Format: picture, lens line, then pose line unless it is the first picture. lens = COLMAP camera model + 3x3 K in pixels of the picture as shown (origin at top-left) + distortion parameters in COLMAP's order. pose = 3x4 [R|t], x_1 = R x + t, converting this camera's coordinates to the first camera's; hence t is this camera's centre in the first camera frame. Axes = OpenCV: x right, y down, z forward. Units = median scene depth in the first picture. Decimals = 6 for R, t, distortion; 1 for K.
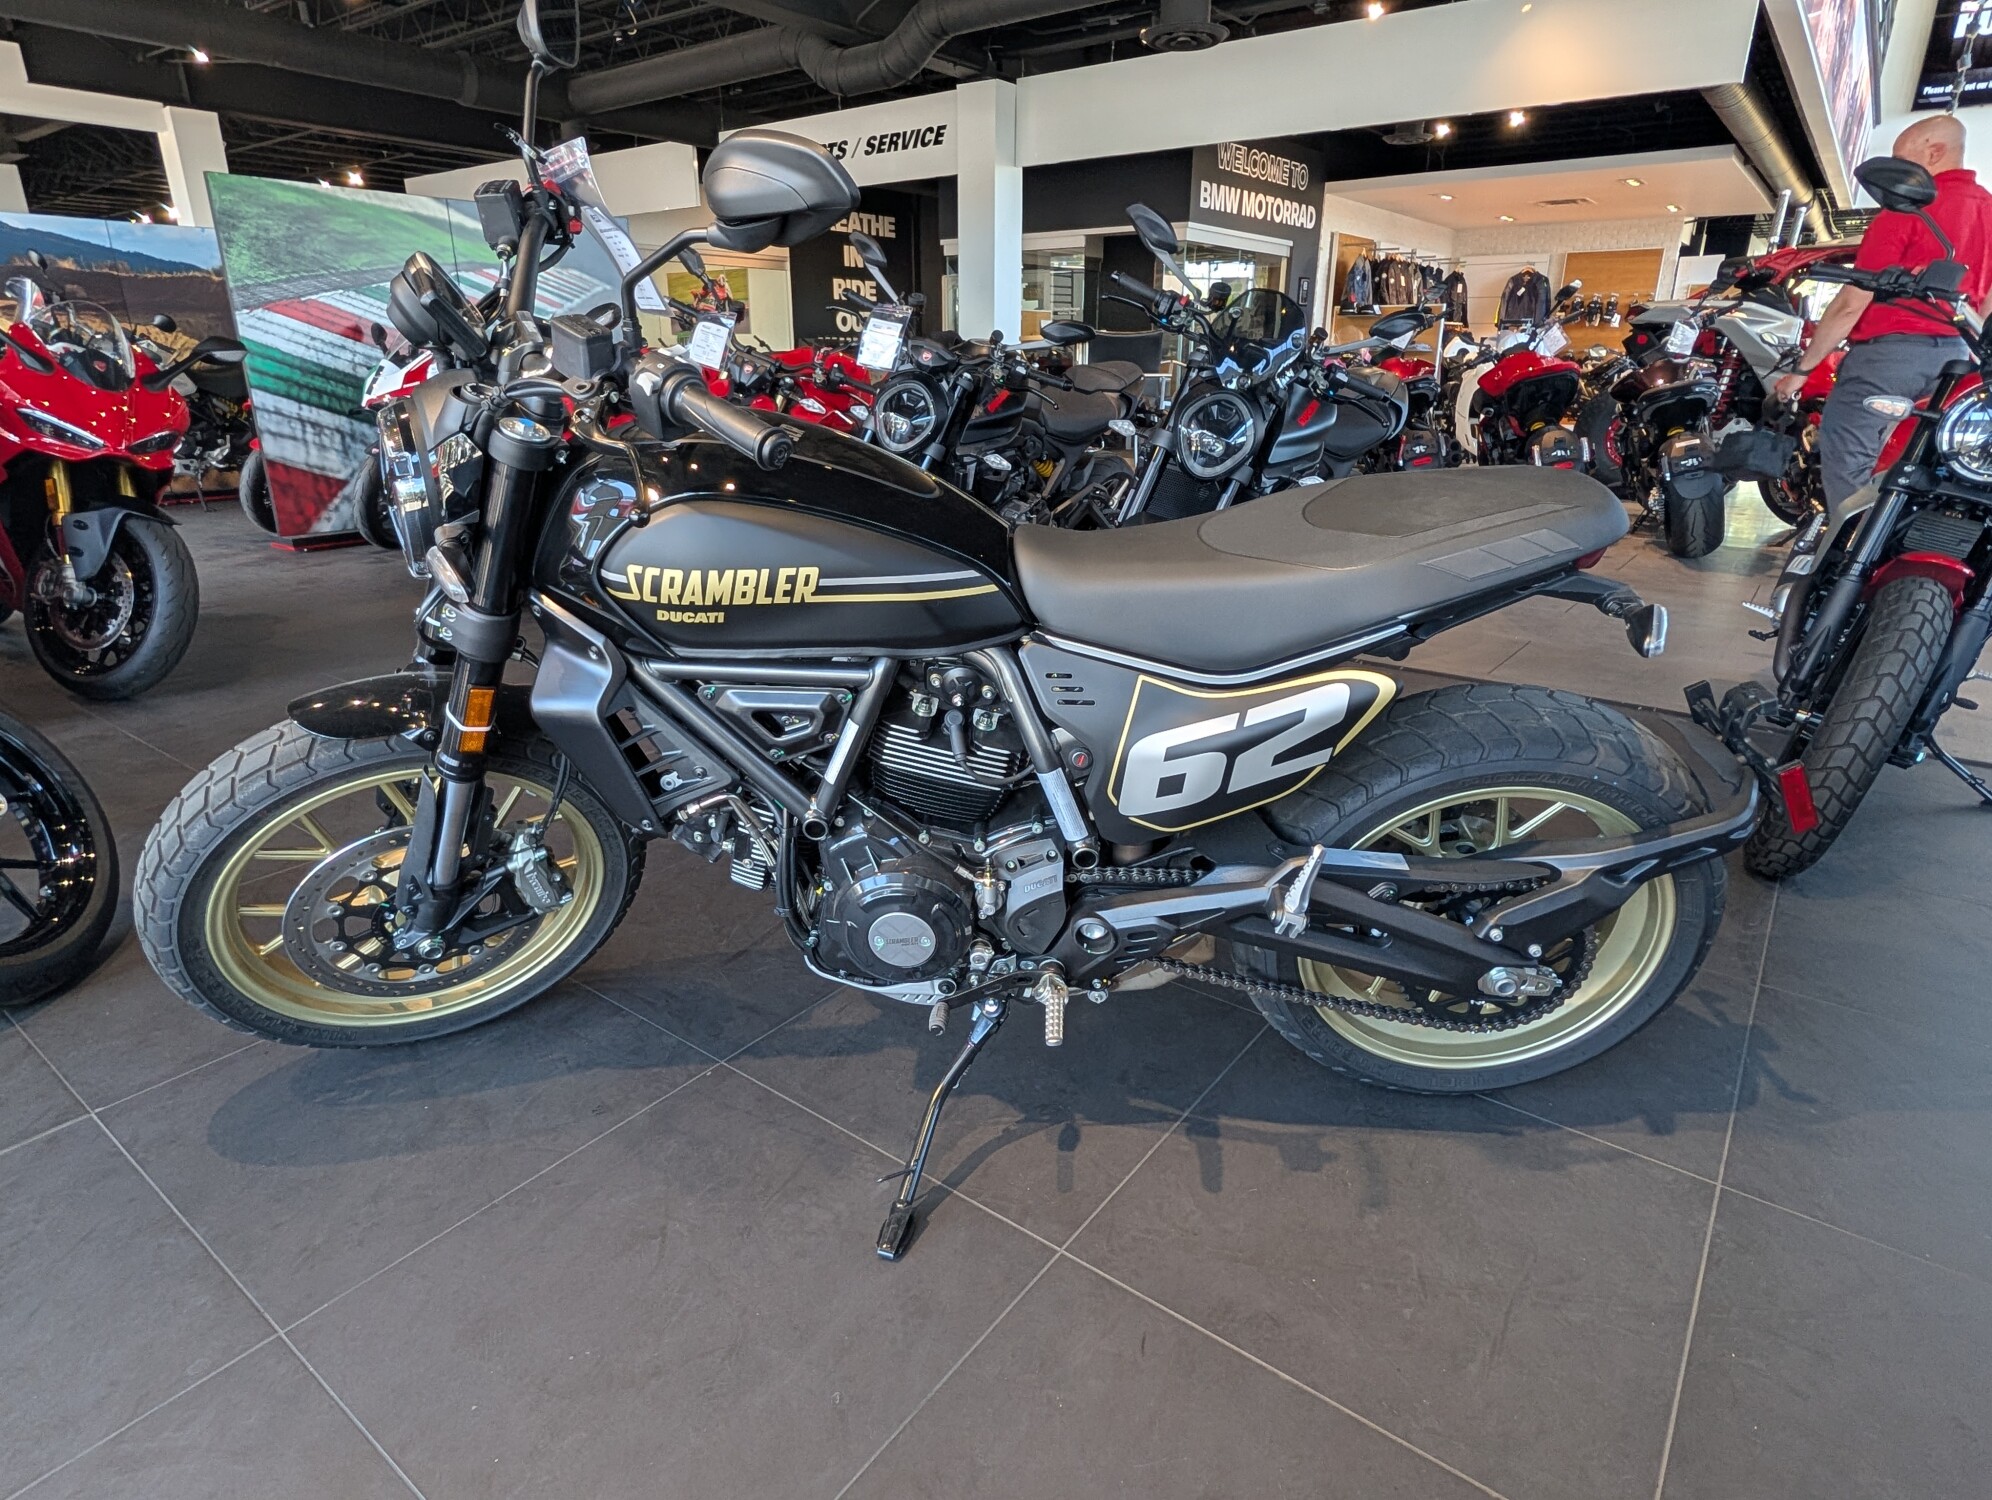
lens RADIAL K [[1109.0, 0, 996.0], [0, 1109.0, 750.0], [0, 0, 1]] dist [0.001910, 0.001039]
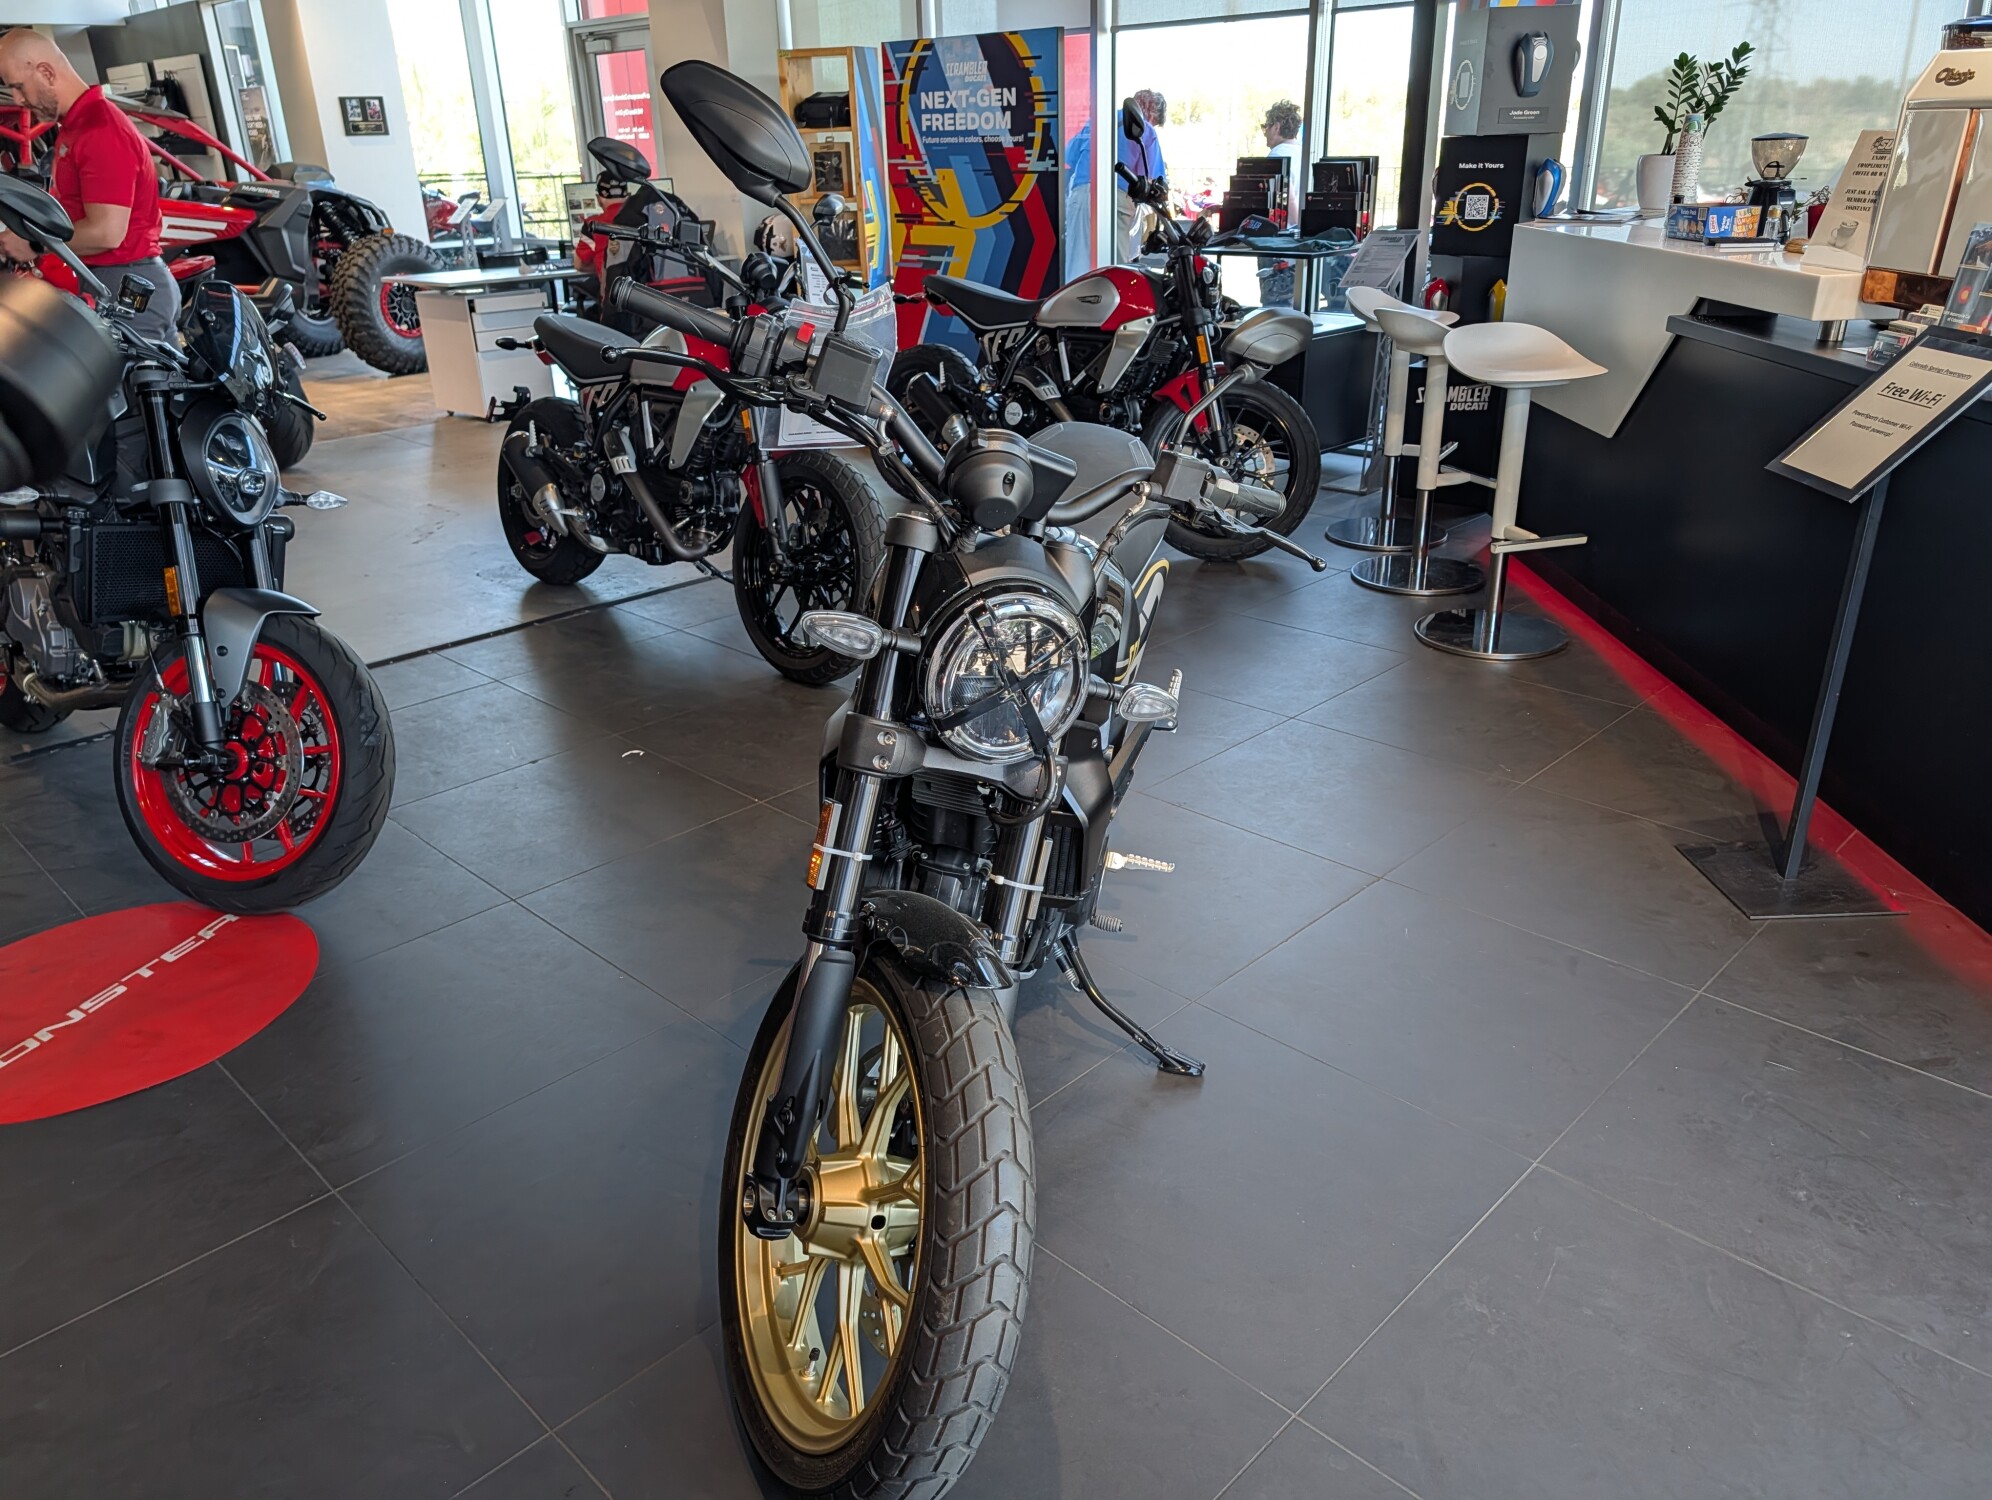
lens RADIAL K [[1432.9, 0, 989.7], [0, 1432.9, 764.8], [0, 0, 1]] dist [0.015095, -0.014795]
pose [[0.132784, -0.404010, 0.905066, -1.481328], [0.360639, 0.870252, 0.335560, -0.517088], [-0.923205, 0.281845, 0.261257, 0.642269]]
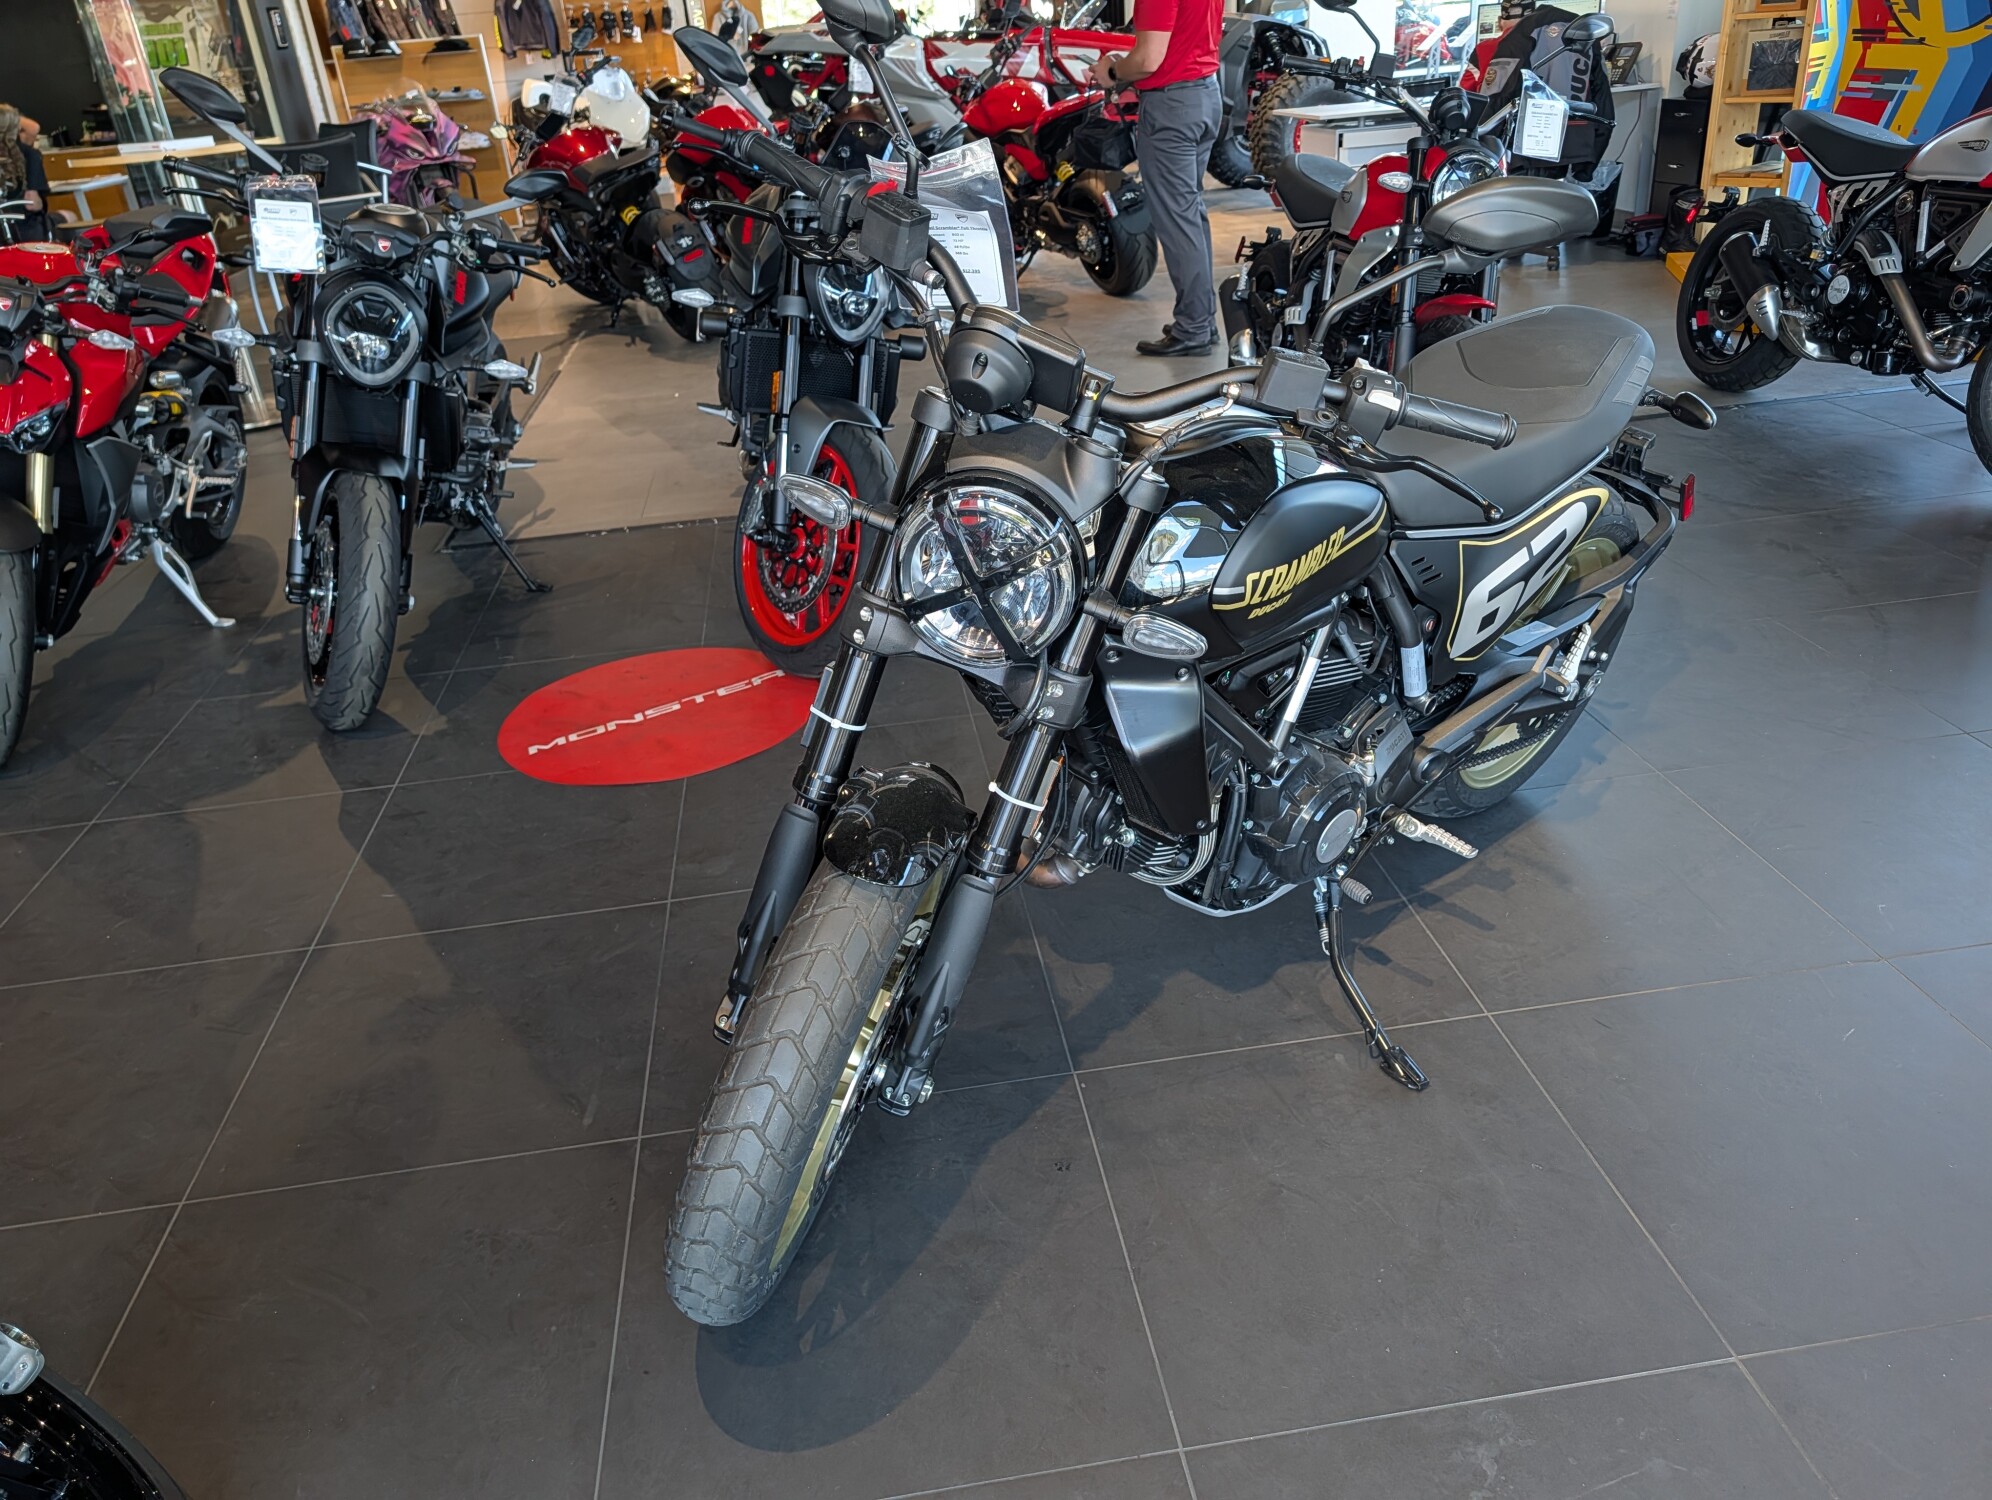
lens RADIAL K [[1432.9, 0, 989.7], [0, 1432.9, 764.8], [0, 0, 1]] dist [0.015095, -0.014795]
pose [[0.708139, -0.375011, 0.598252, -1.130152], [0.307754, 0.926508, 0.216494, -0.303129], [-0.635473, 0.030806, 0.771508, 0.114377]]
